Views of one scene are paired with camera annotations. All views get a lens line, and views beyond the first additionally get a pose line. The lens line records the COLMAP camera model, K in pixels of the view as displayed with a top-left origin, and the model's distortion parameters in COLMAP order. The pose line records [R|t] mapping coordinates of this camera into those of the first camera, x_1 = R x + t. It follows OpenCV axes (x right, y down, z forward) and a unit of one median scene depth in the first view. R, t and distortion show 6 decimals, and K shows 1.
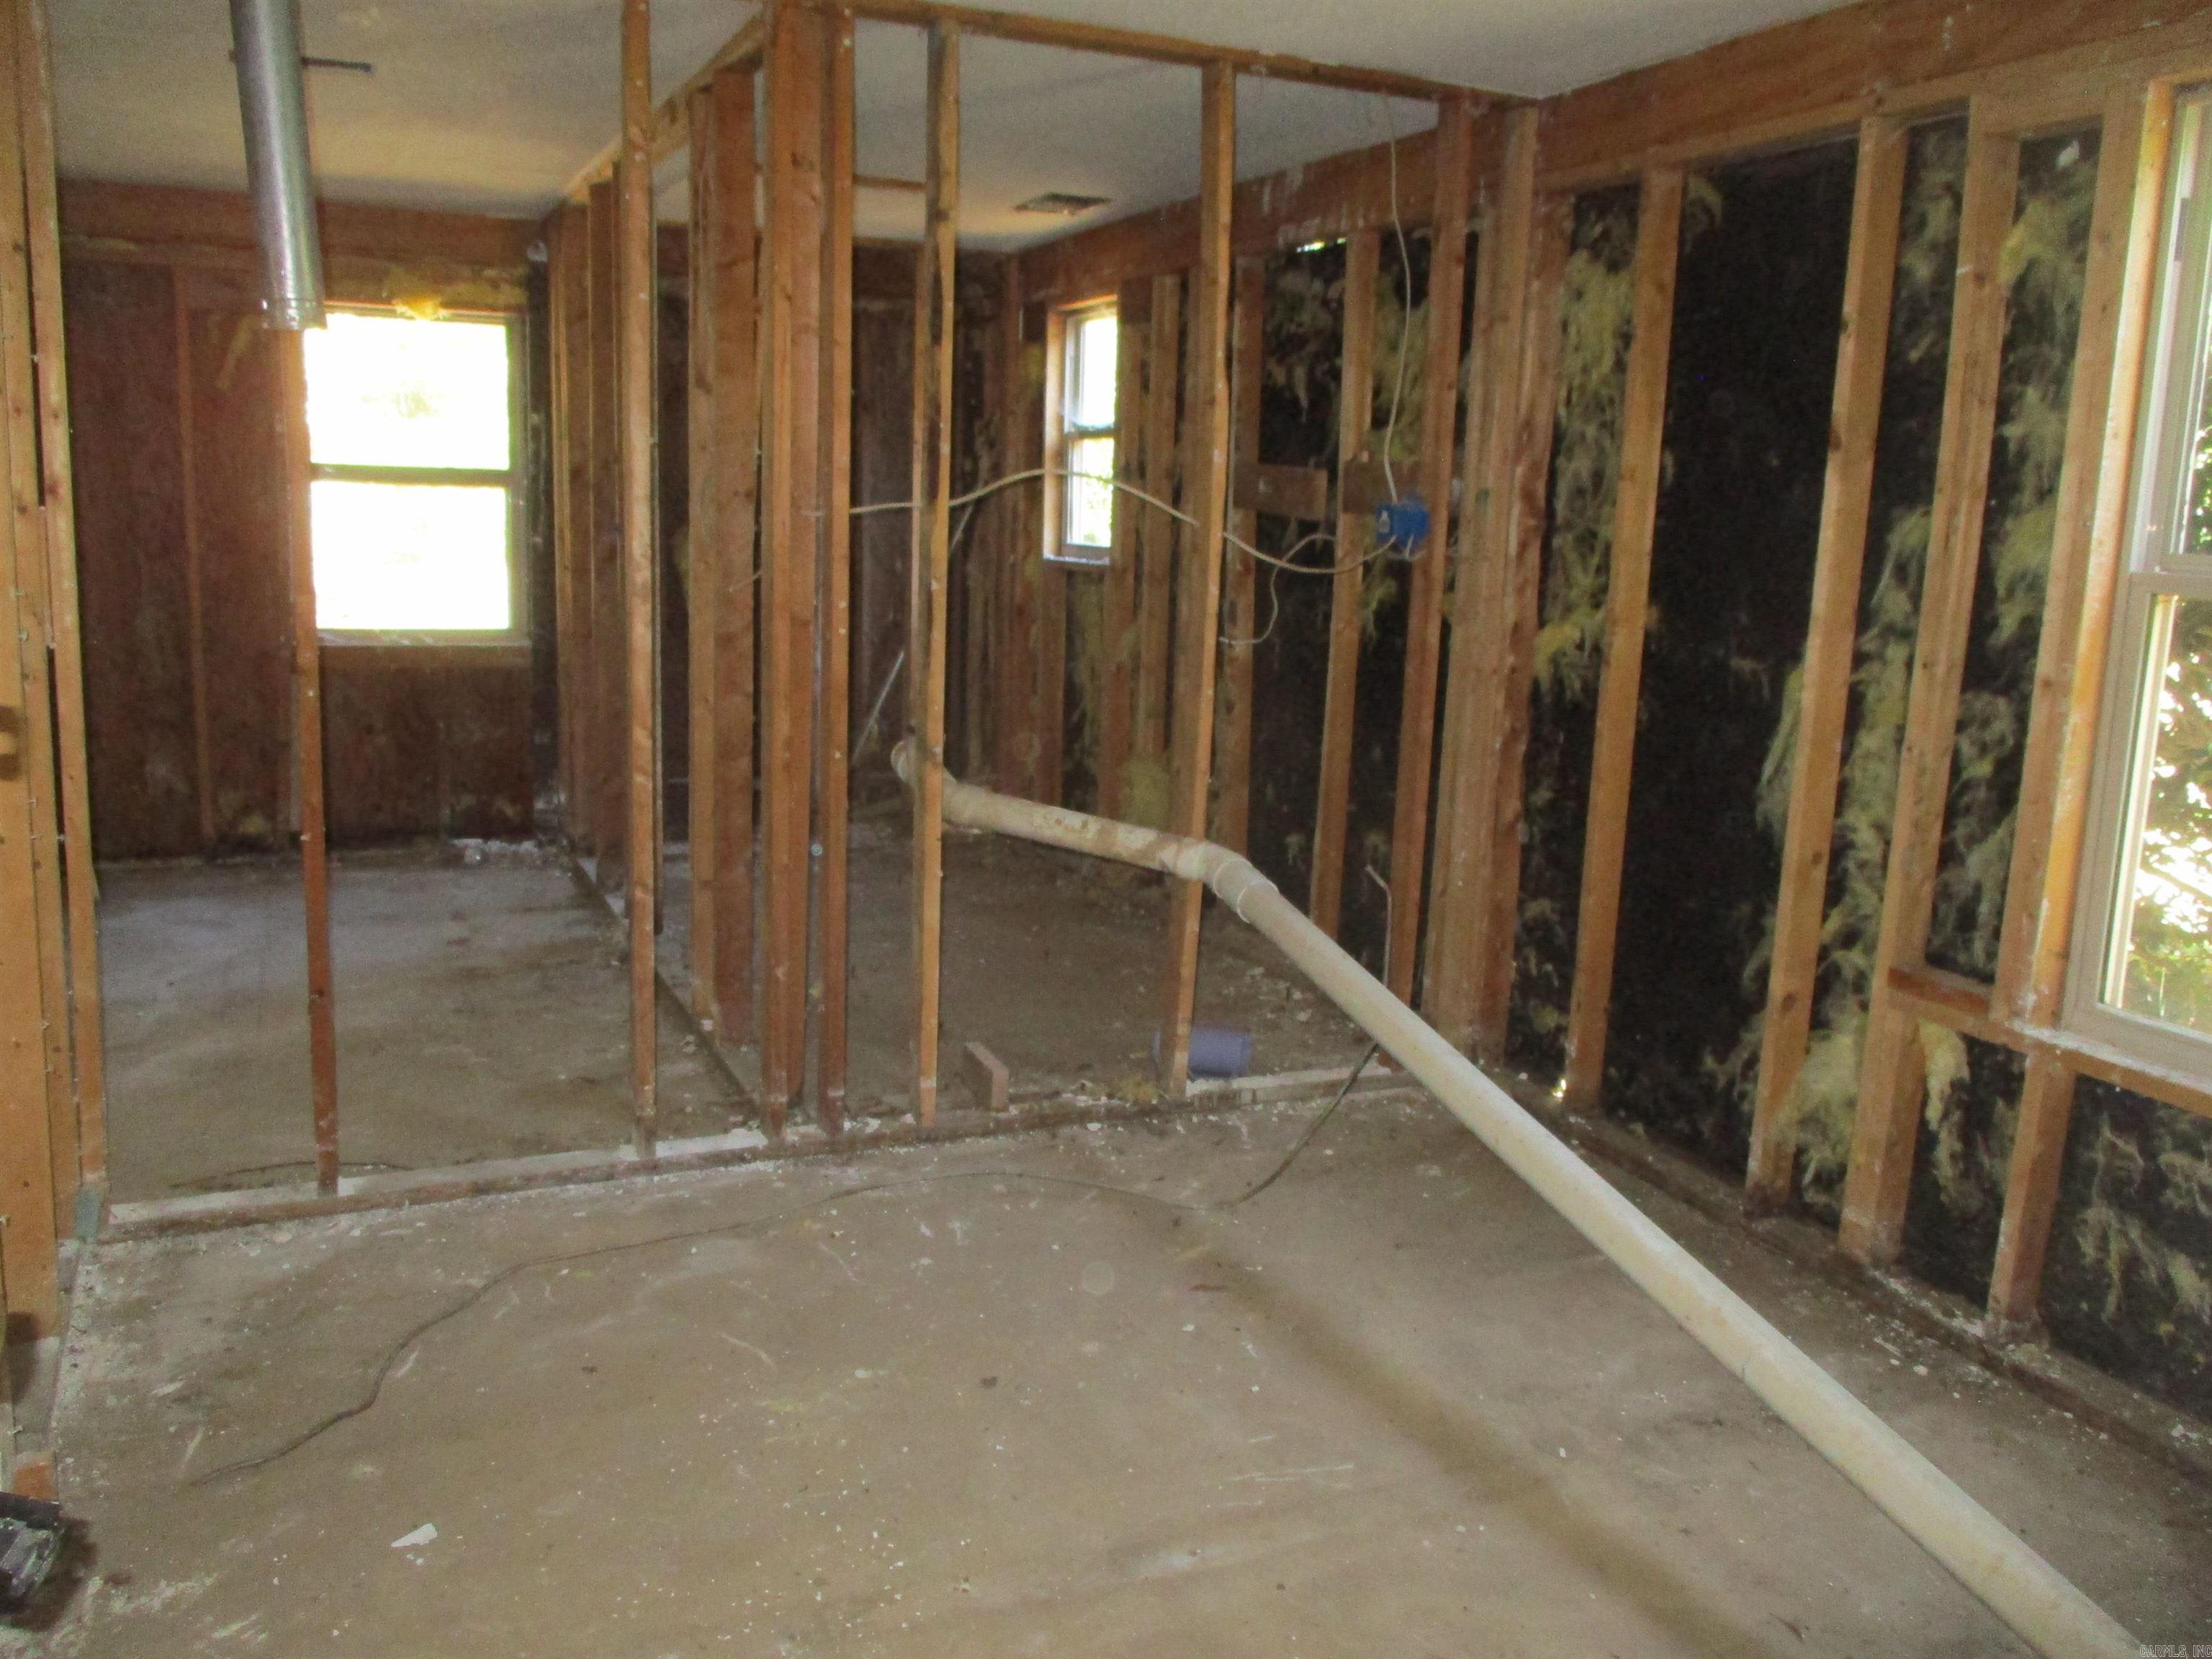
lens RADIAL K [[1778.7, 0, 1102.6], [0, 1778.7, 834.8], [0, 0, 1]] dist [-0.014394, 0.001446]
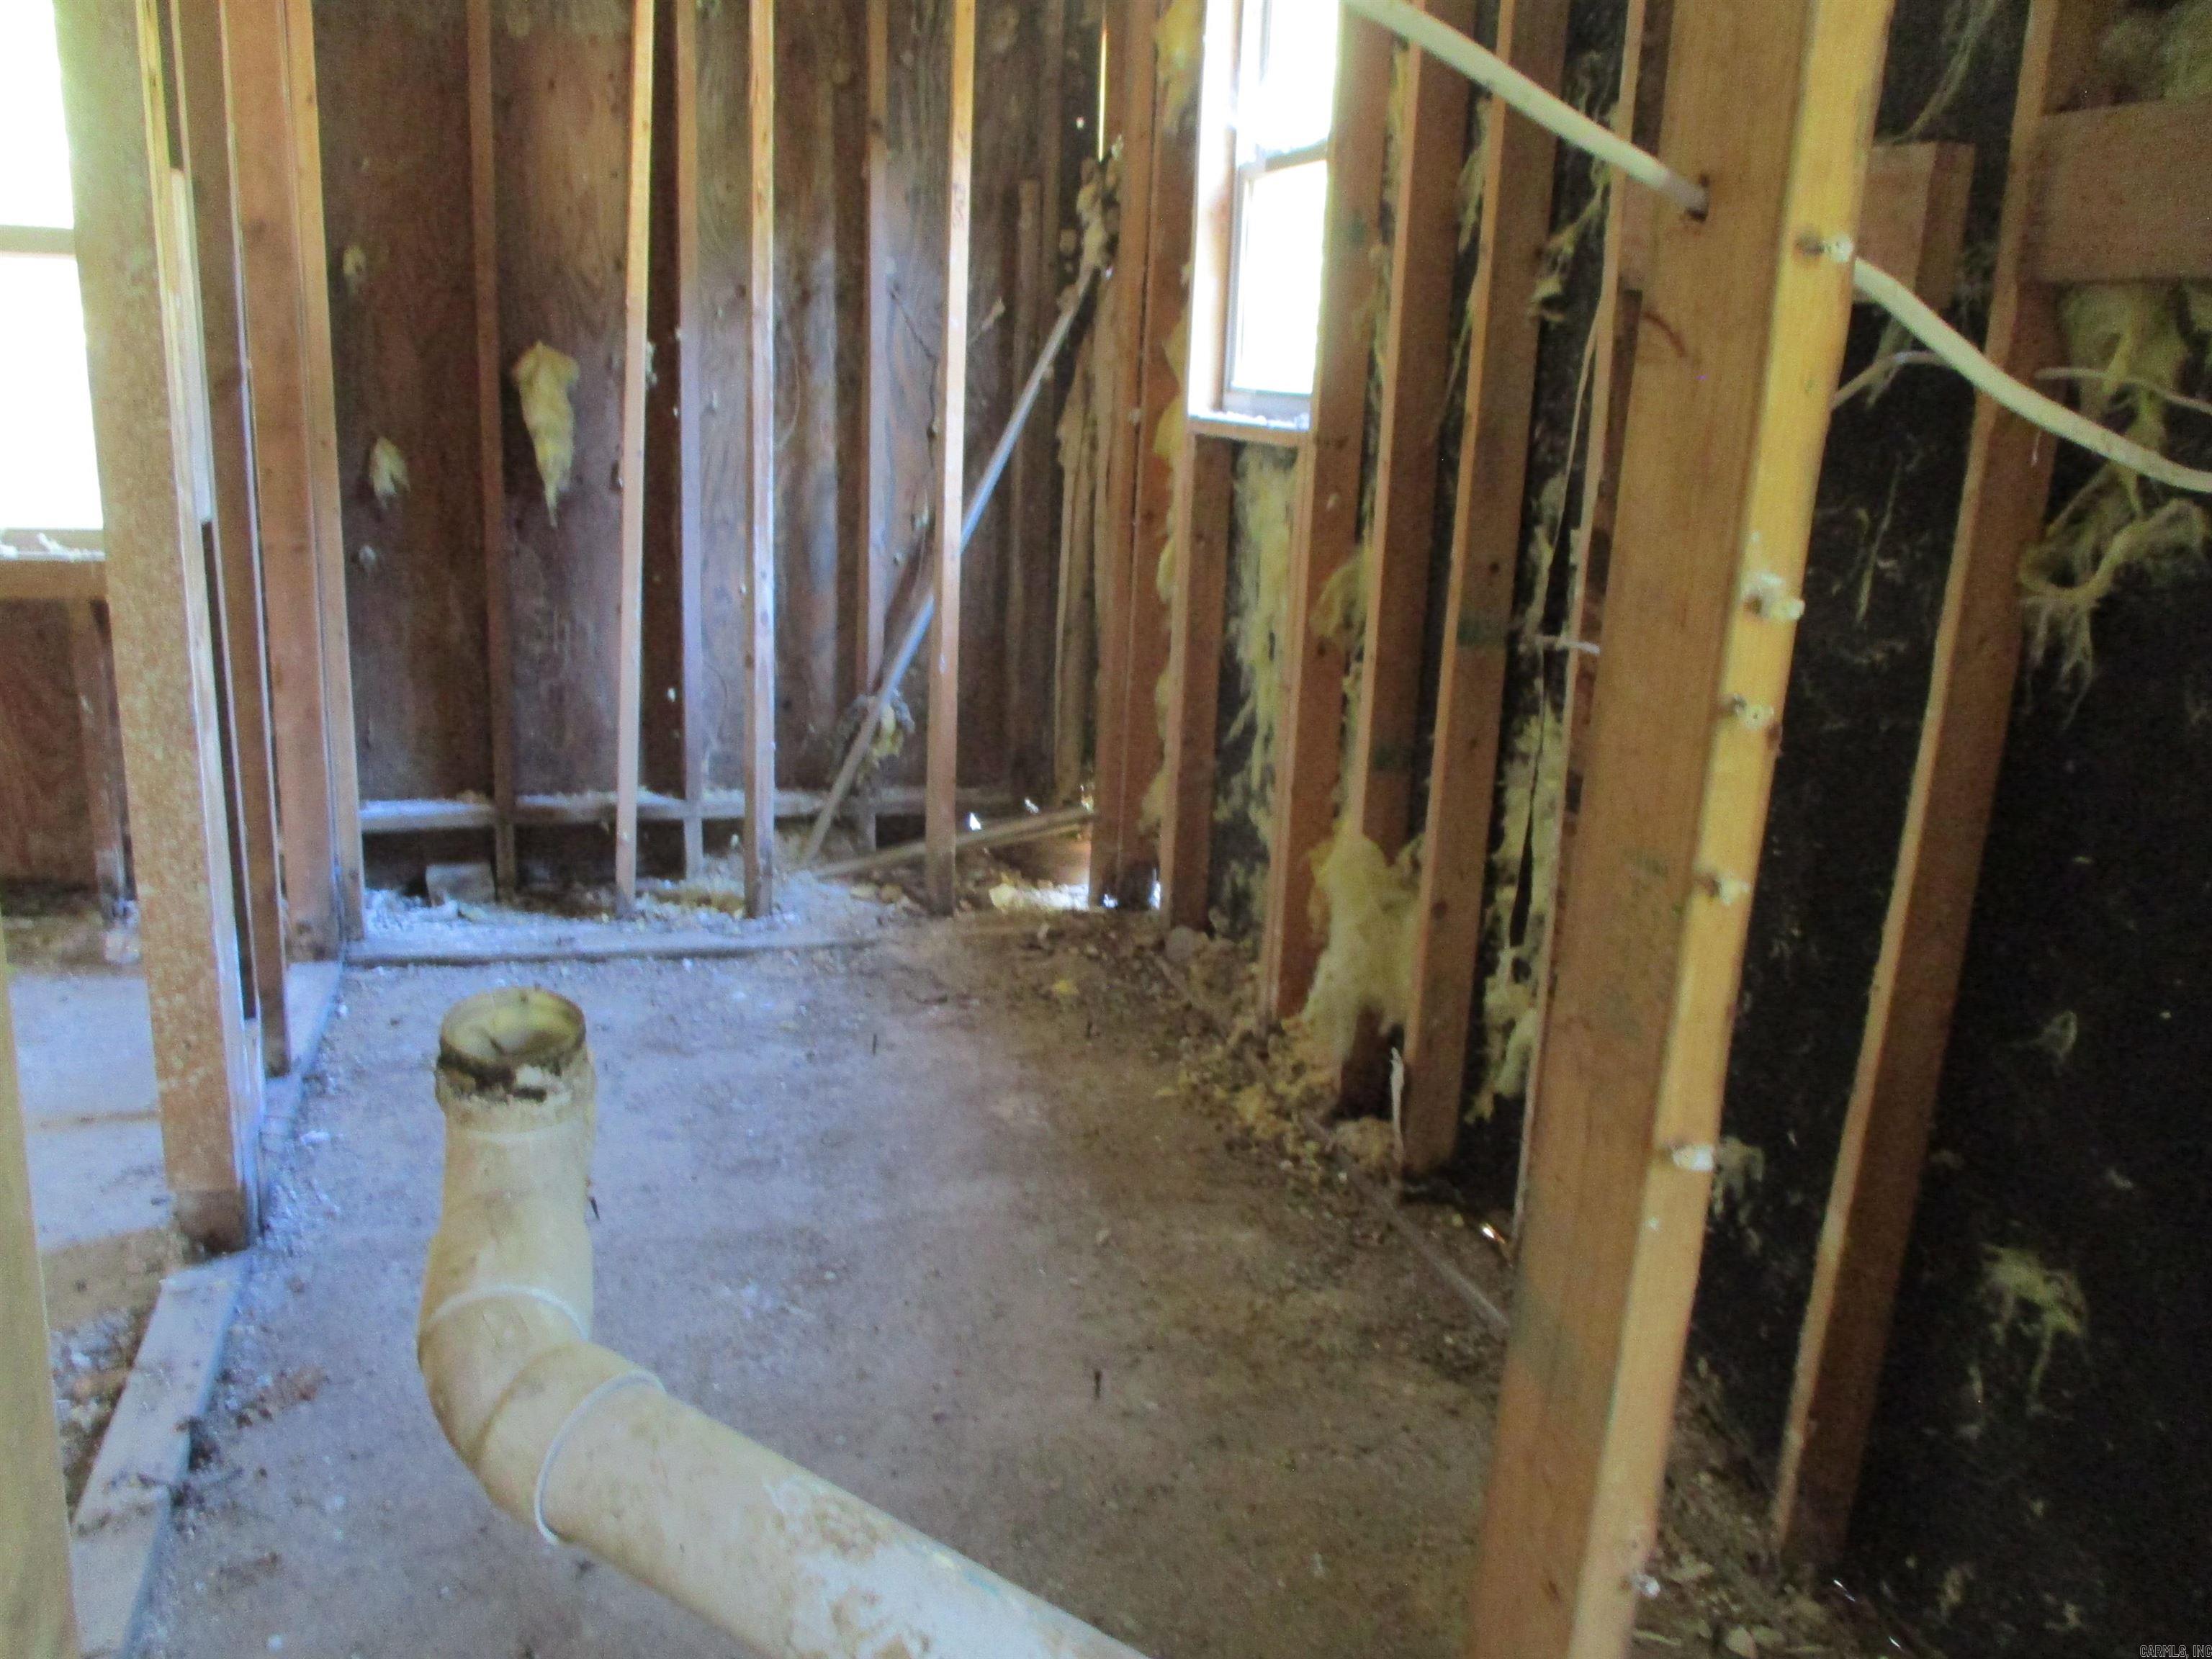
lens RADIAL K [[1778.7, 0, 1102.6], [0, 1778.7, 834.8], [0, 0, 1]] dist [-0.014394, 0.001446]
pose [[0.990647, 0.045326, -0.128703, 0.014263], [-0.036009, 0.996621, 0.073820, -0.071733], [0.131614, -0.068495, 0.988932, 0.481808]]
